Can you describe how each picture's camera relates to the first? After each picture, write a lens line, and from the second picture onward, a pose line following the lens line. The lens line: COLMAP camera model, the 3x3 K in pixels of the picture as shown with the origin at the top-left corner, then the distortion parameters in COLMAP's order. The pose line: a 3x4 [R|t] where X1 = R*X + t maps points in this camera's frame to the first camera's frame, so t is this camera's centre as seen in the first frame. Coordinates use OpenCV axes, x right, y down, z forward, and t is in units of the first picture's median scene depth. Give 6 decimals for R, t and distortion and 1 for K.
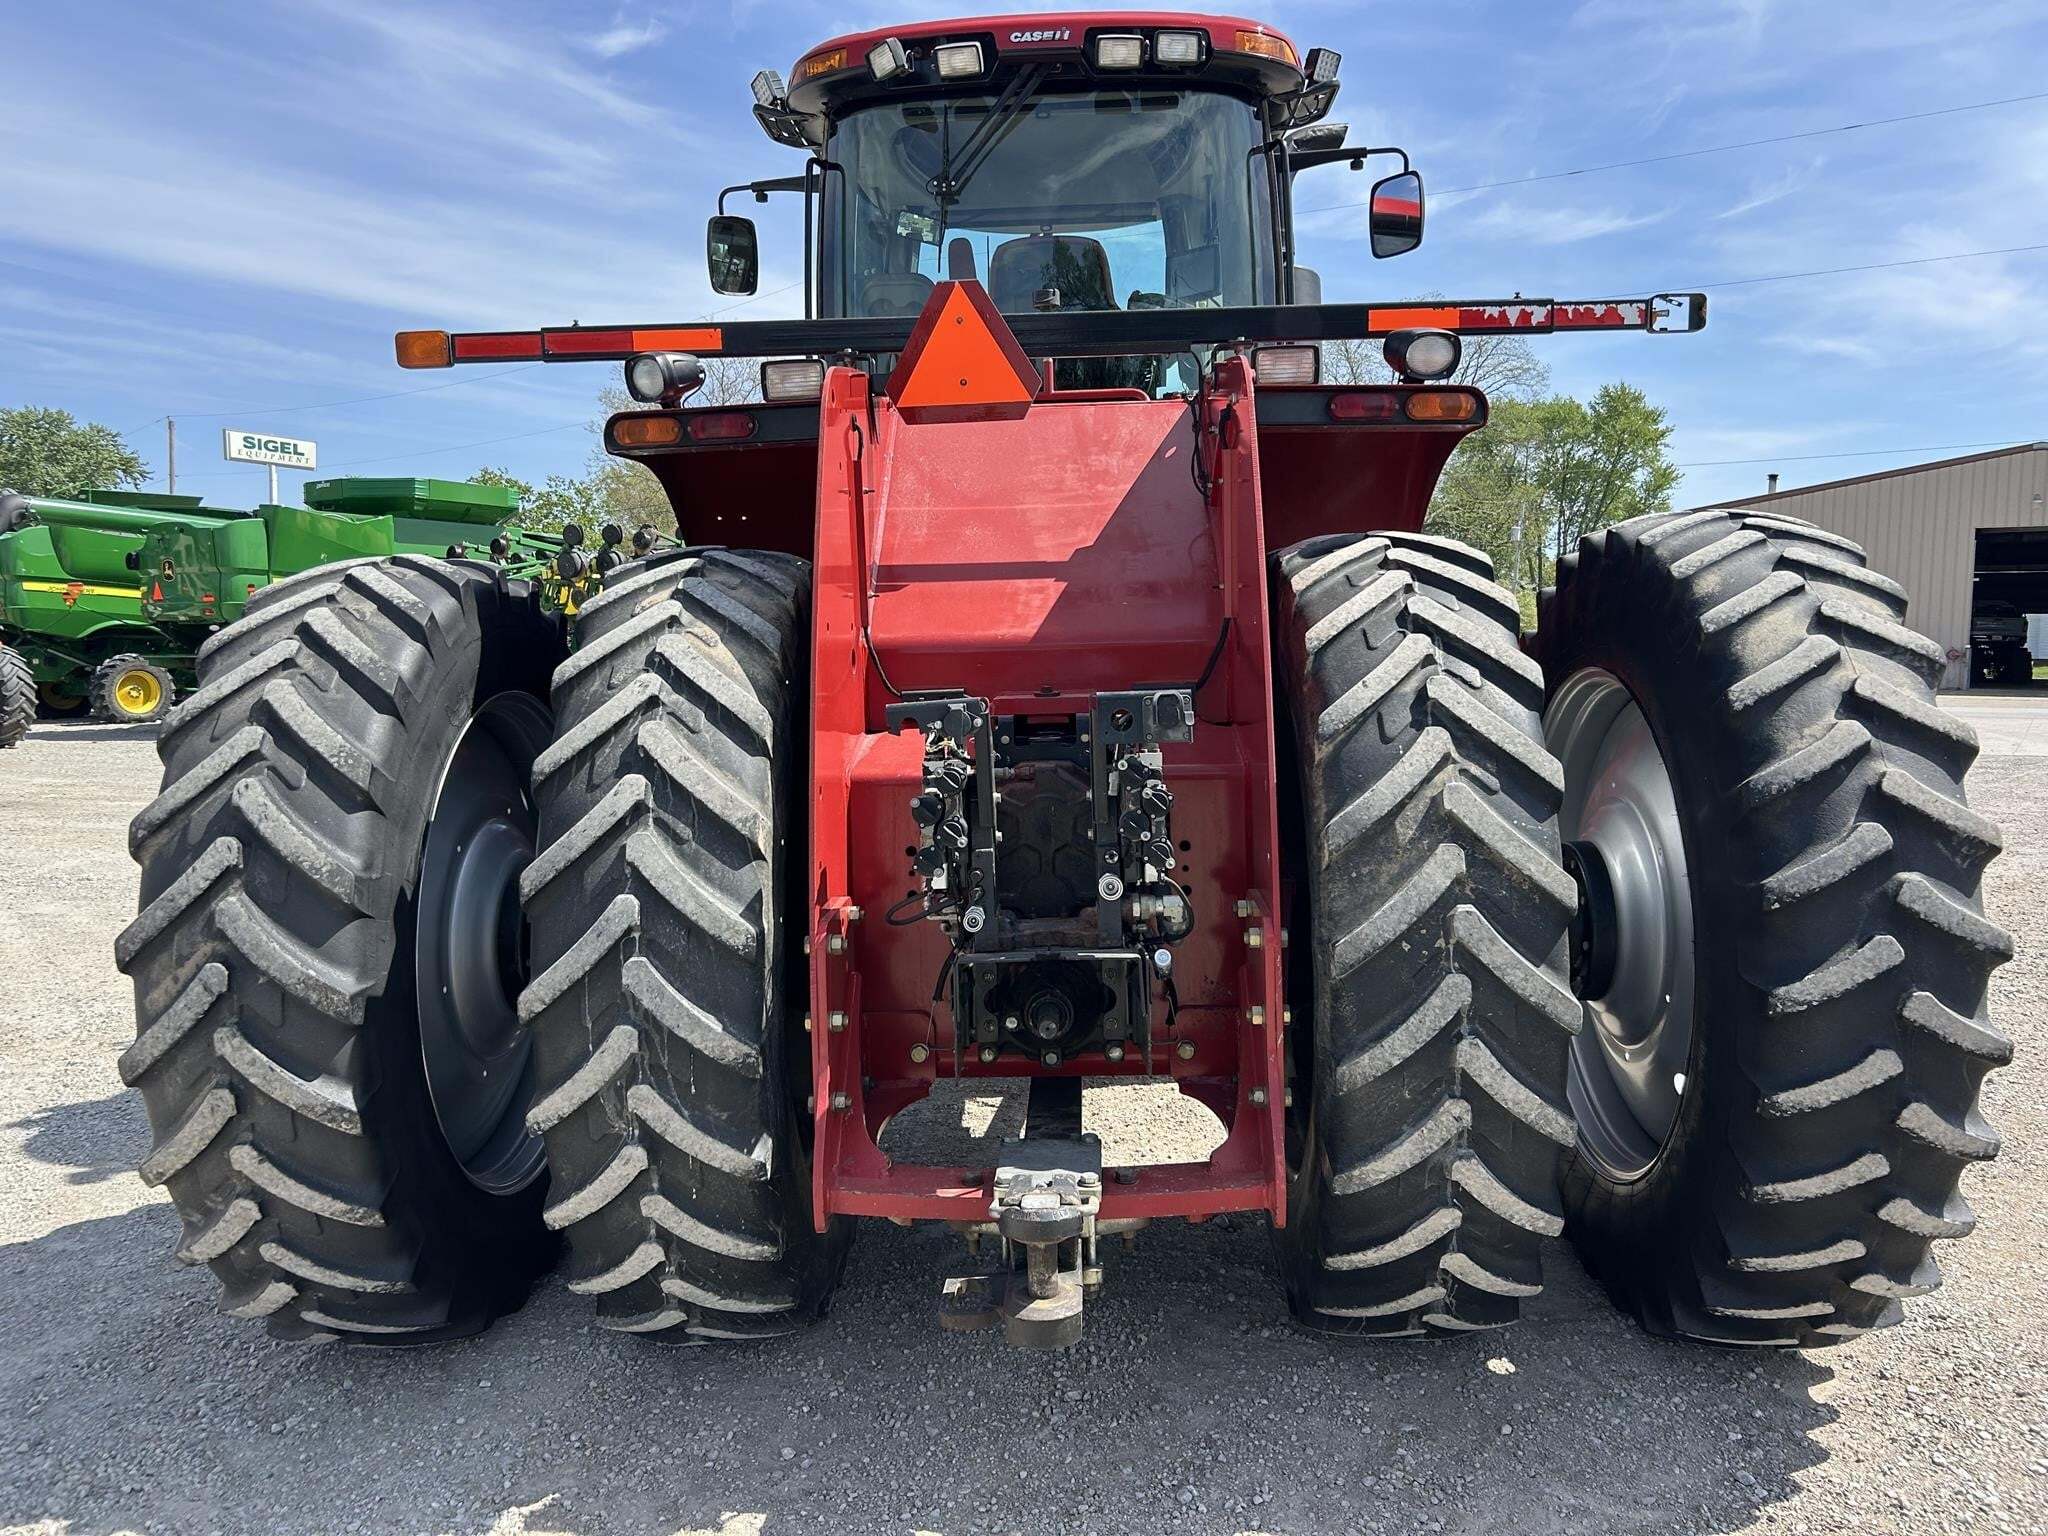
lens RADIAL K [[1550.4, 0, 1033.8], [0, 1550.4, 765.7], [0, 0, 1]] dist [0.039608, -0.044439]
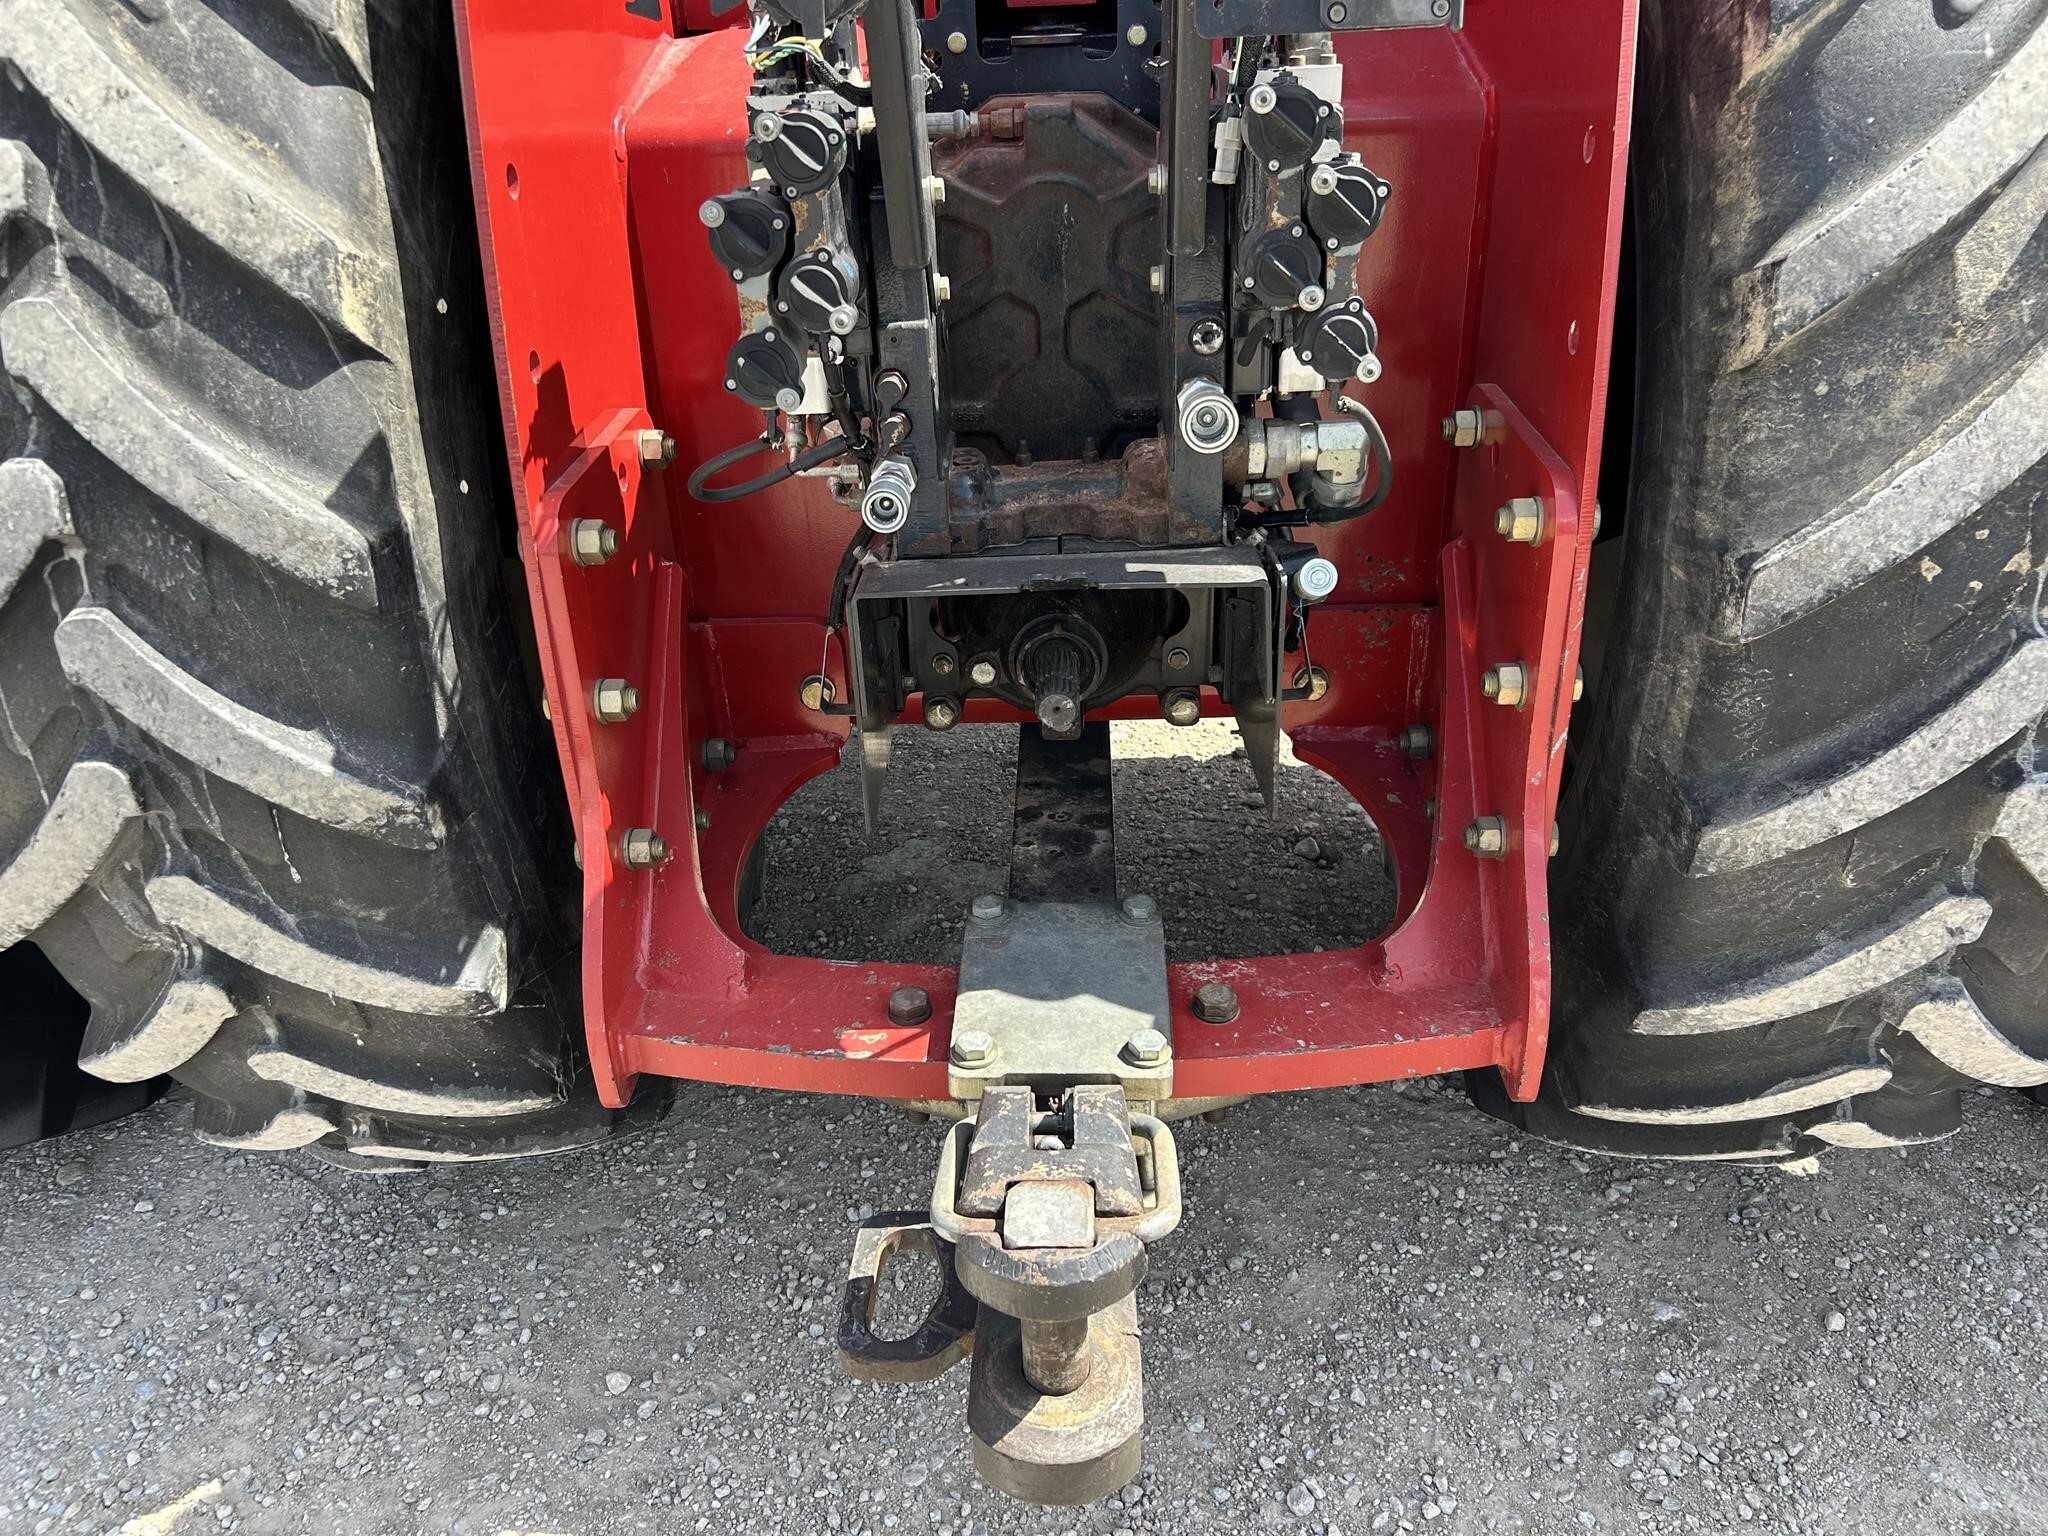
lens RADIAL K [[1550.4, 0, 1021.5], [0, 1550.4, 783.2], [0, 0, 1]] dist [0.039608, -0.044439]
pose [[0.999939, -0.010283, -0.003951, -0.000425], [0.011006, 0.916876, 0.399021, -0.000168], [-0.000481, -0.399041, 0.916933, 0.524643]]
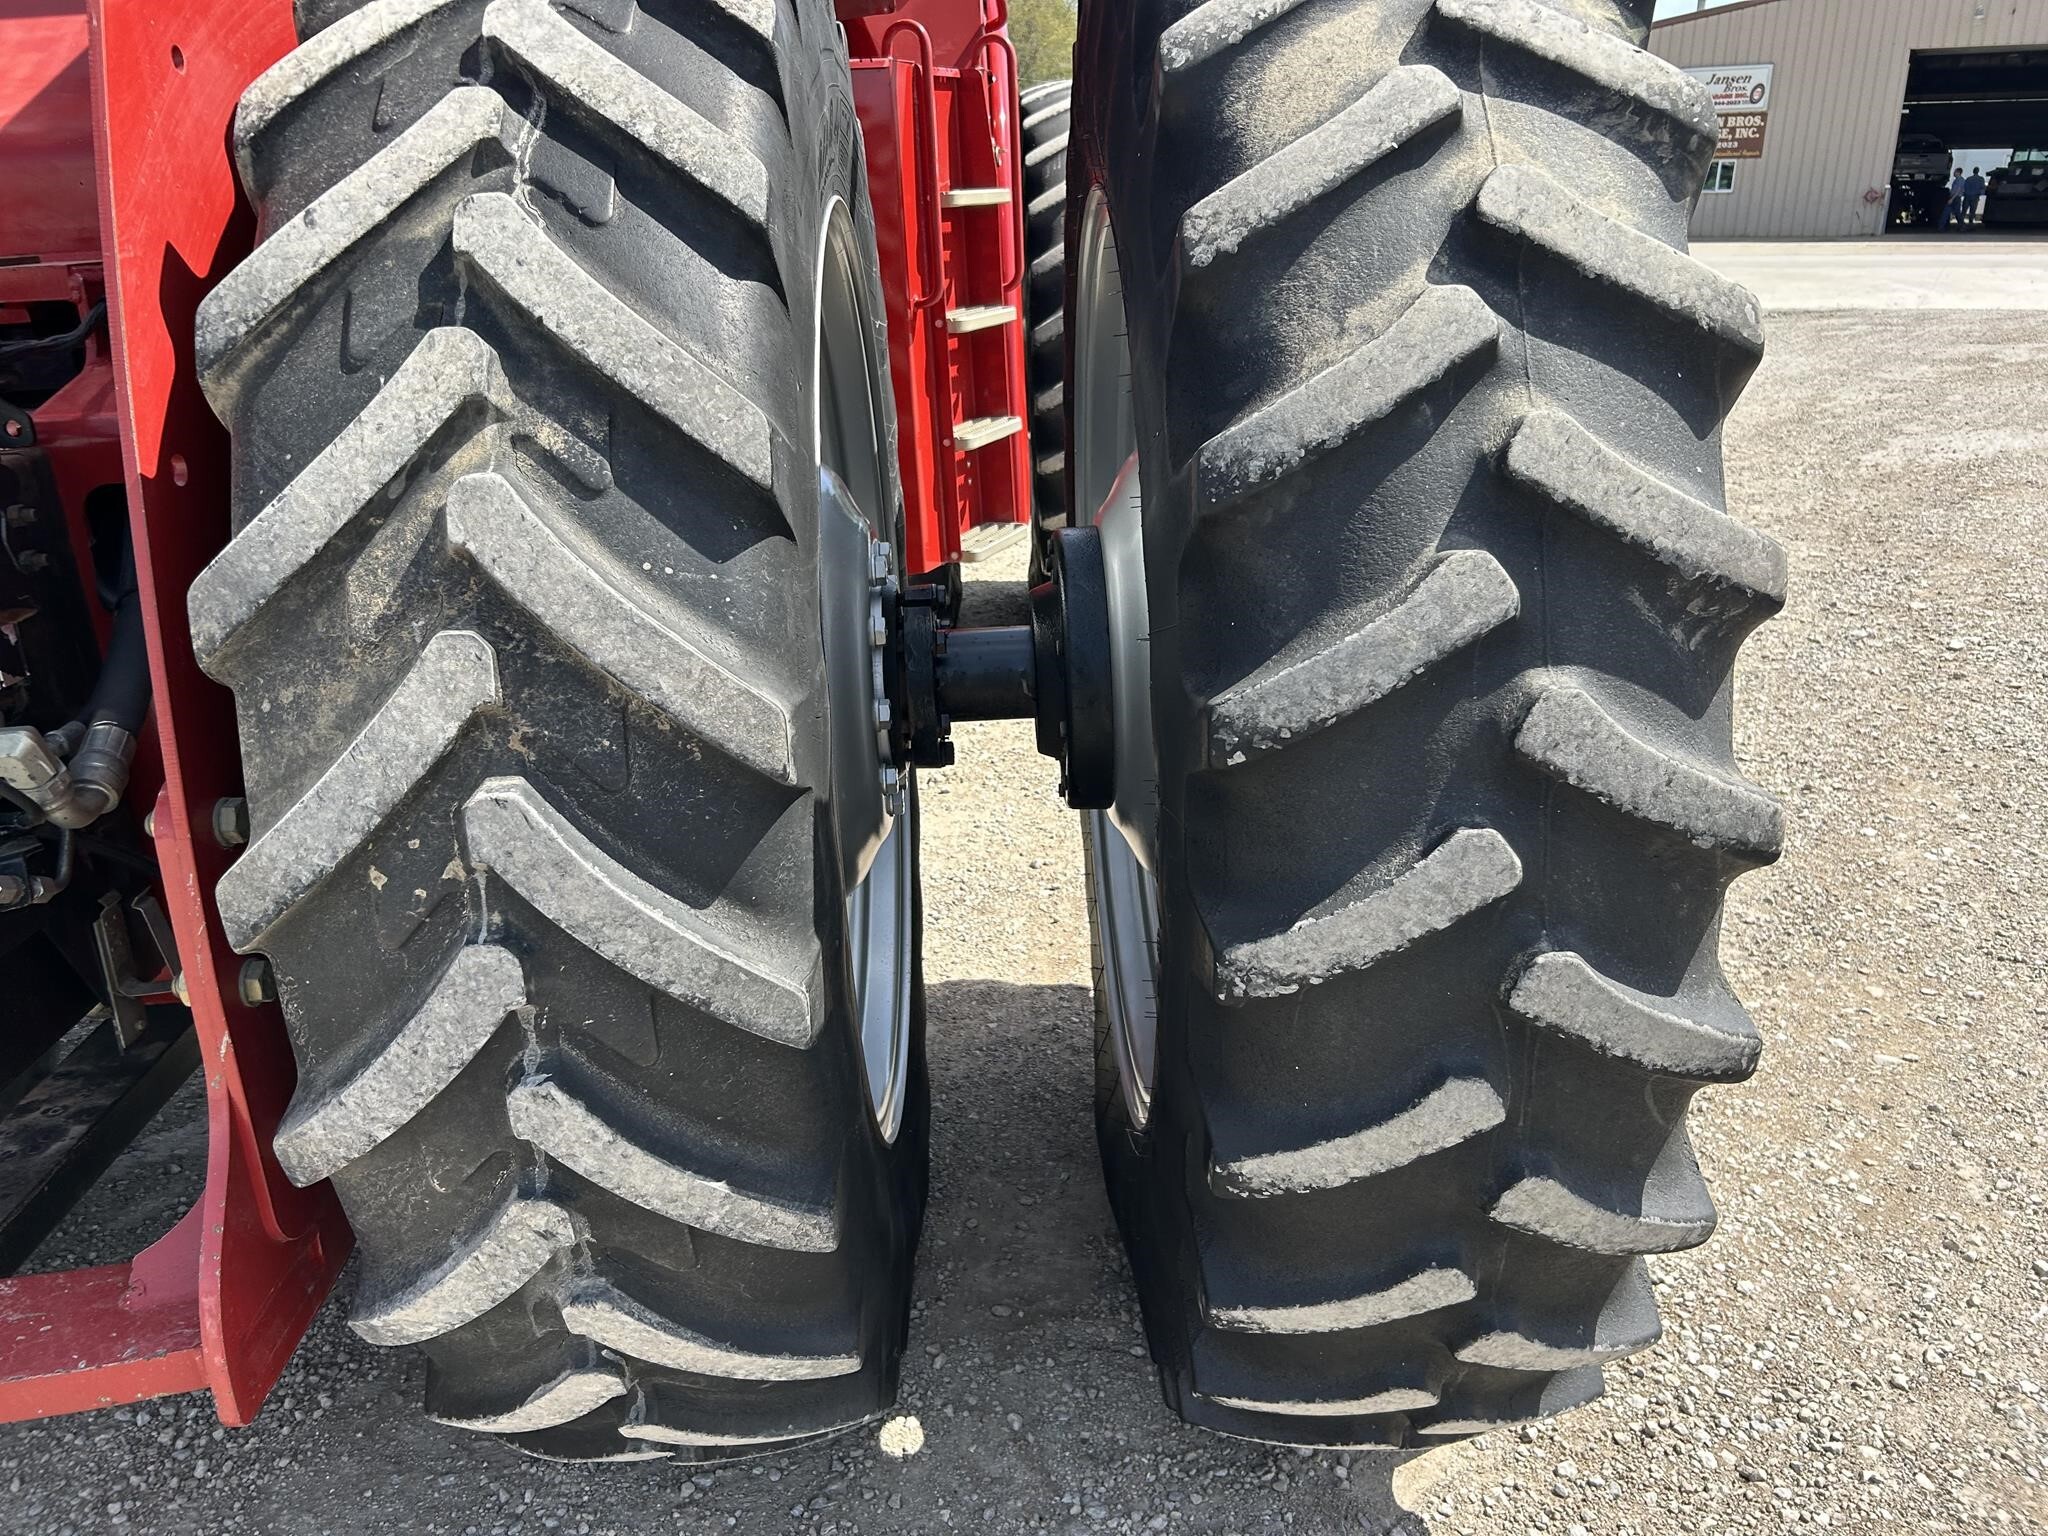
lens RADIAL K [[1550.4, 0, 1022.2], [0, 1550.4, 763.0], [0, 0, 1]] dist [0.039608, -0.044439]
pose [[0.998235, -0.036639, 0.046737, 0.346508], [0.023129, 0.964720, 0.262262, -0.016556], [-0.054697, -0.260718, 0.963864, 0.524628]]
